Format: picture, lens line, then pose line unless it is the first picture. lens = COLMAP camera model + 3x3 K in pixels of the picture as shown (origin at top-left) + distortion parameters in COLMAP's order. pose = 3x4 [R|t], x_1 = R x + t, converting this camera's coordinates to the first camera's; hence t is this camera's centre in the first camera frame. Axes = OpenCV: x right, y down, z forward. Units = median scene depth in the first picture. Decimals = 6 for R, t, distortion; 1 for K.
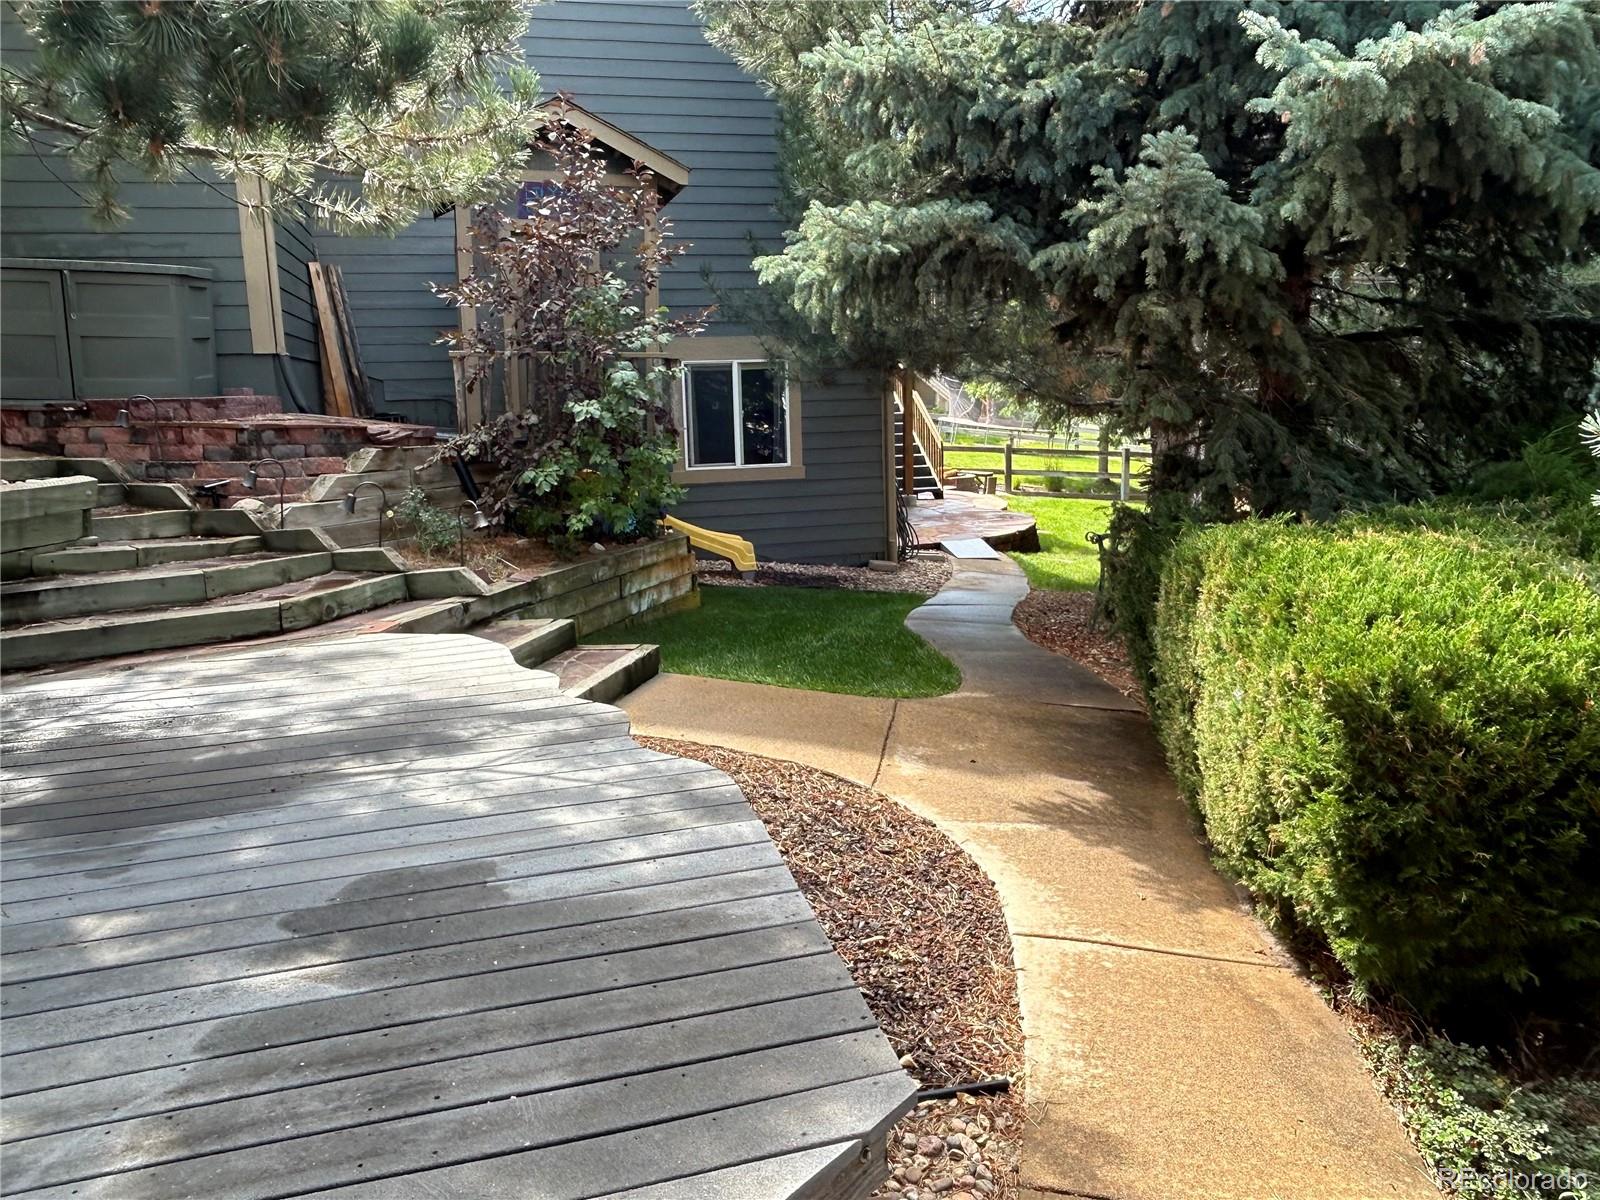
lens RADIAL K [[1165.9, 0, 807.2], [0, 1165.9, 594.5], [0, 0, 1]] dist [0.013080, 0.003368]
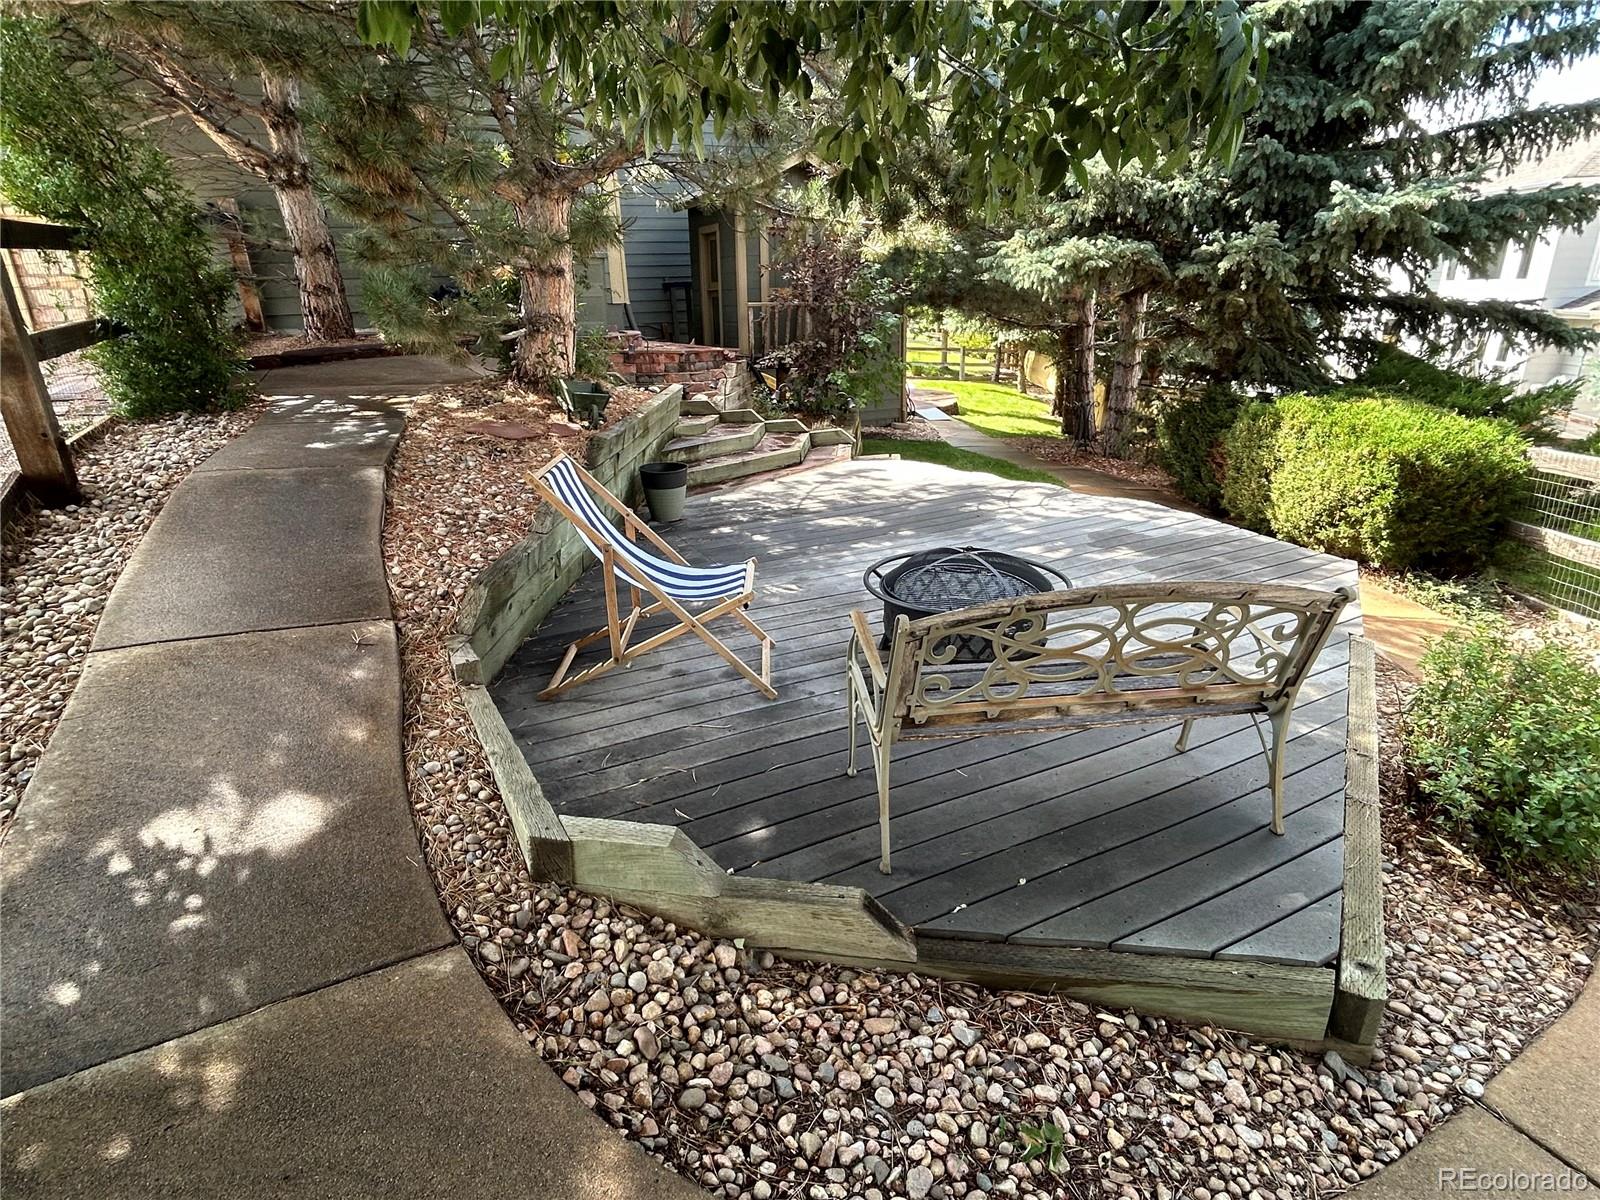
lens RADIAL K [[832.3, 0, 796.8], [0, 832.3, 599.7], [0, 0, 1]] dist [0.001434, 0.000209]
pose [[0.985070, -0.060989, 0.160992, -0.170328], [0.031880, 0.983595, 0.177550, 0.002367], [-0.169179, -0.169767, 0.970854, -0.102952]]
